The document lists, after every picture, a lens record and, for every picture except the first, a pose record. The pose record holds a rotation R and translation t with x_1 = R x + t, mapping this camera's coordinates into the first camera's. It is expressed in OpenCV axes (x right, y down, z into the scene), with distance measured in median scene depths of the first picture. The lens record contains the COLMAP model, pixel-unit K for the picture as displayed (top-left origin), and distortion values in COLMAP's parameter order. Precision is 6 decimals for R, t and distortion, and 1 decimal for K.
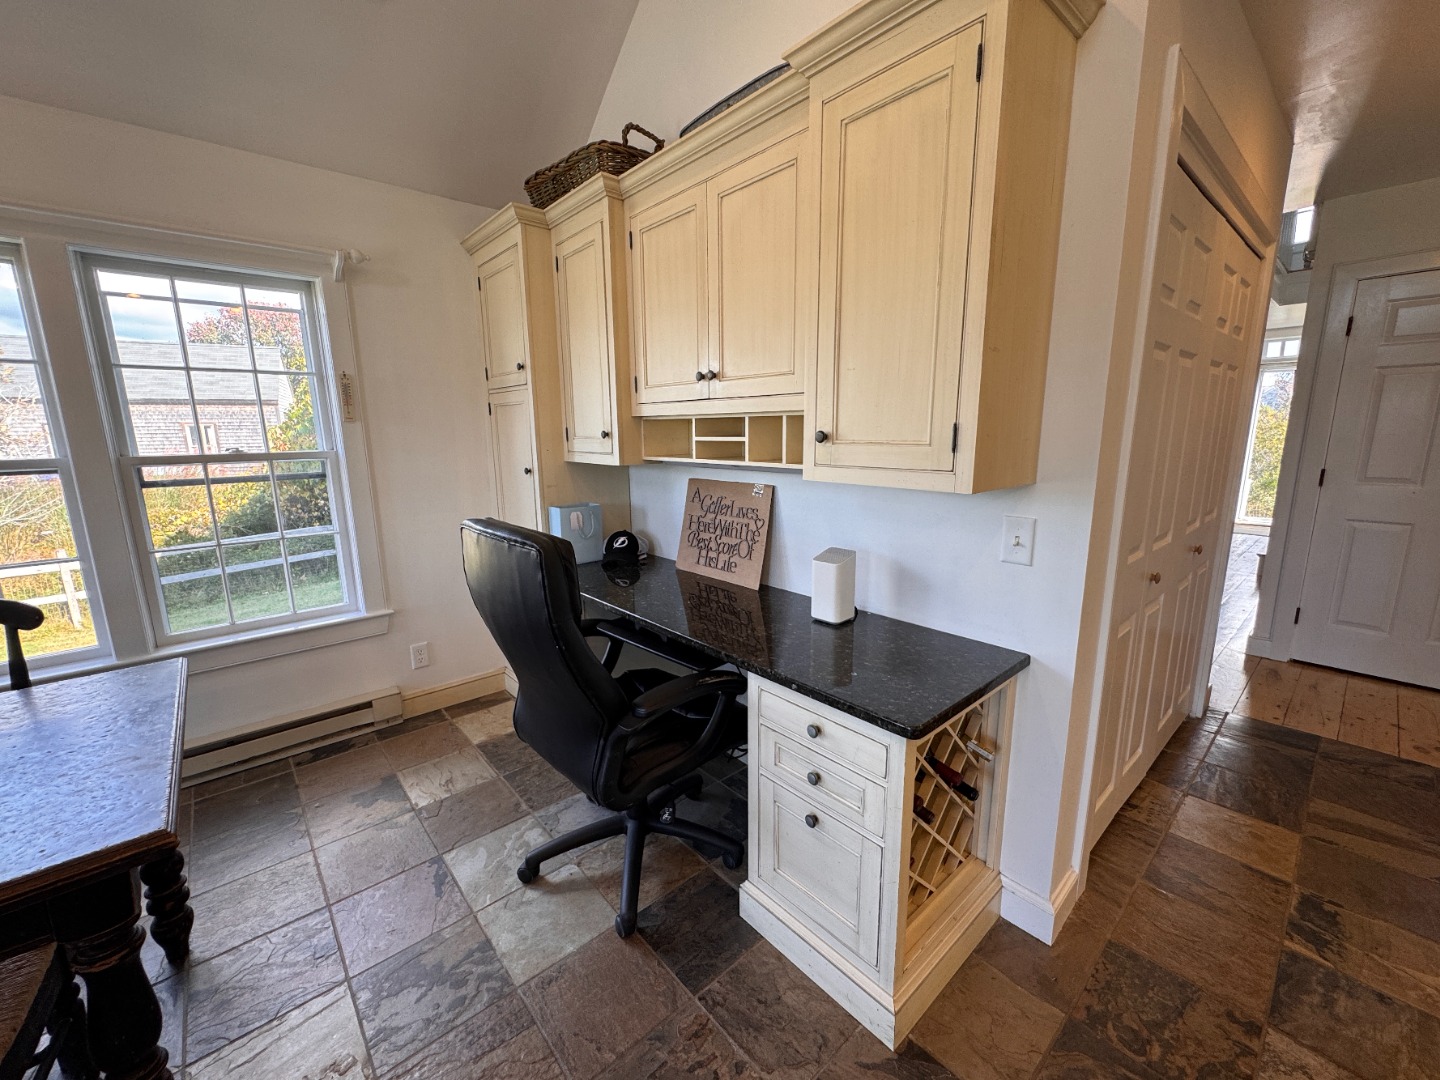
lens RADIAL K [[574.4, 0, 720.0], [0, 574.4, 540.0], [0, 0, 1]] dist [-0.004661, 0.000864]
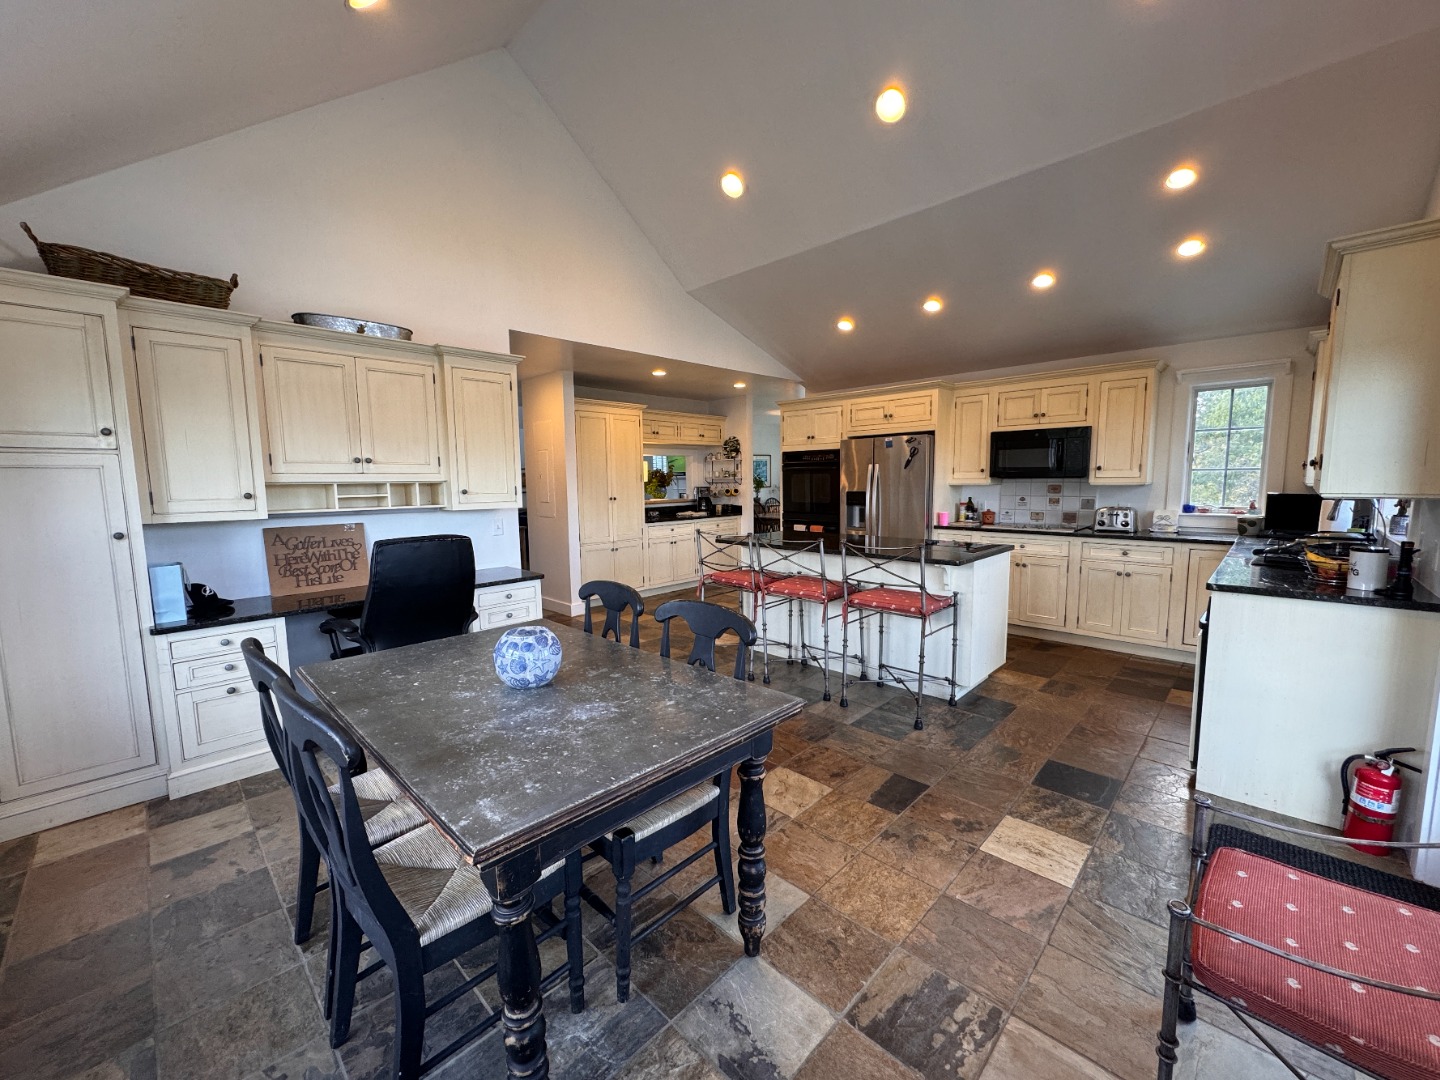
lens RADIAL K [[574.4, 0, 720.0], [0, 574.4, 540.0], [0, 0, 1]] dist [-0.004661, 0.000864]
pose [[-0.072593, -0.095999, 0.992731, -1.565650], [0.201944, 0.973325, 0.108890, -0.014891], [-0.976703, 0.208381, -0.051270, 0.057350]]
